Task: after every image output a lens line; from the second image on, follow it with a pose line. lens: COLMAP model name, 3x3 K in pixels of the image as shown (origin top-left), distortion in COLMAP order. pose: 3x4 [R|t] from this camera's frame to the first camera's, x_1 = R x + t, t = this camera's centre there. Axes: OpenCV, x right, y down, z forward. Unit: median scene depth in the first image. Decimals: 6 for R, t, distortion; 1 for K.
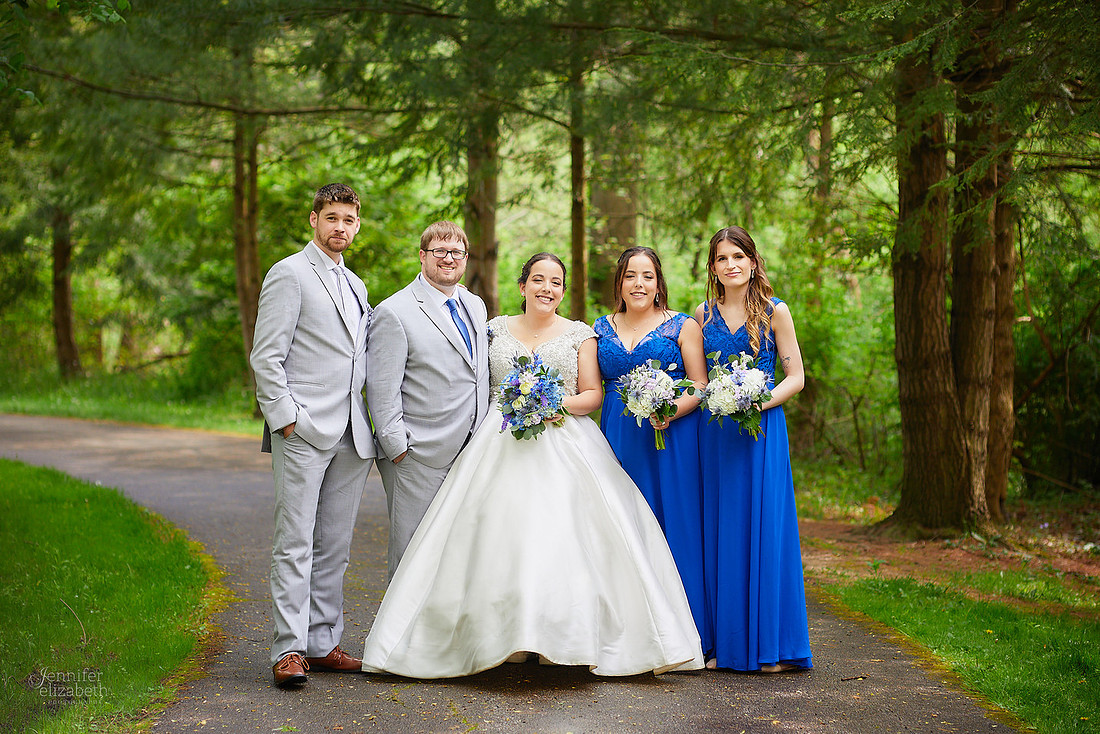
lens RADIAL K [[2740.4, 0, 552.7], [0, 2740.4, 369.4], [0, 0, 1]] dist [-0.074692, 0.000000]
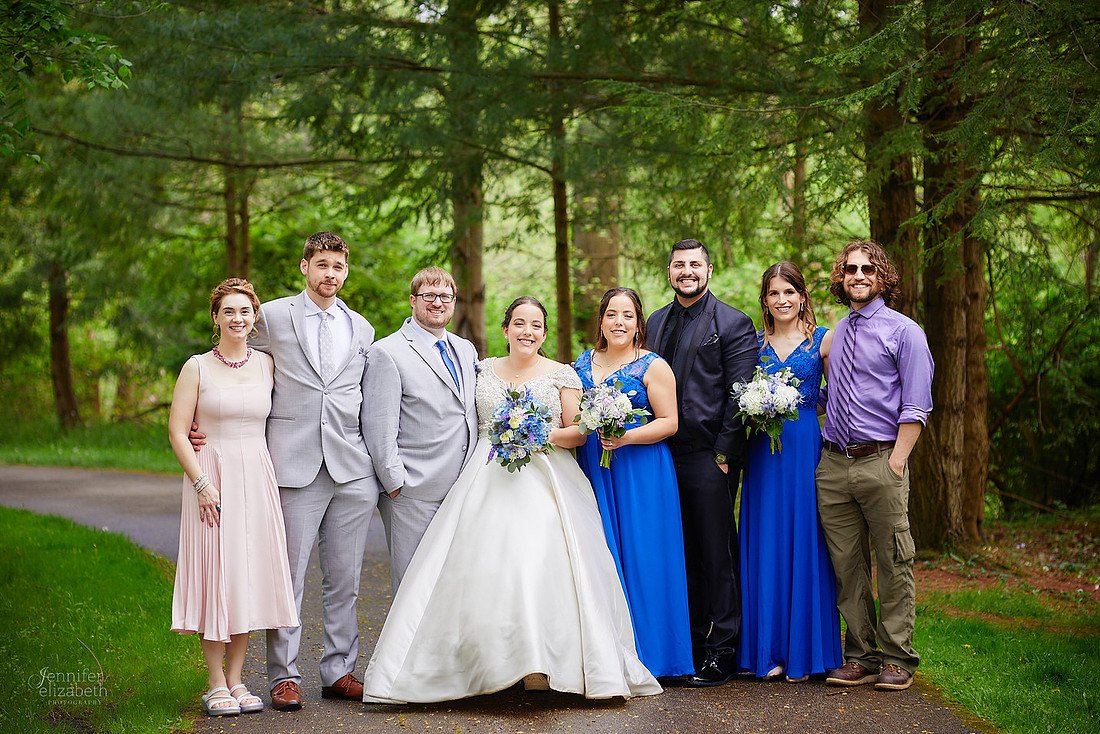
lens RADIAL K [[2740.4, 0, 550.2], [0, 2740.4, 364.1], [0, 0, 1]] dist [-0.074692, 0.000000]
pose [[0.999641, -0.026298, 0.005170, -0.001735], [0.026377, 0.999525, -0.015960, 0.000310], [-0.004748, 0.016090, 0.999859, -0.033003]]
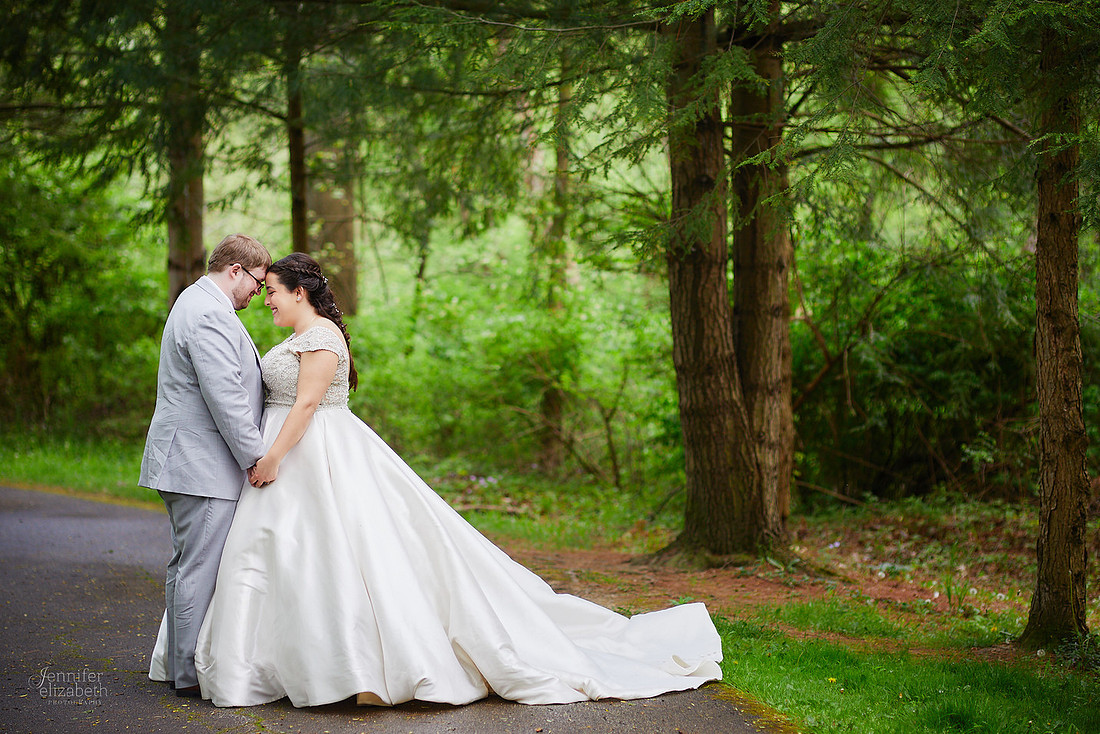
lens RADIAL K [[2740.4, 0, 548.2], [0, 2740.4, 365.2], [0, 0, 1]] dist [-0.074692, 0.000000]
pose [[0.992740, -0.031653, 0.116039, -0.015528], [0.032543, 0.999454, -0.005777, 0.000047], [-0.115792, 0.009511, 0.993228, 0.104848]]
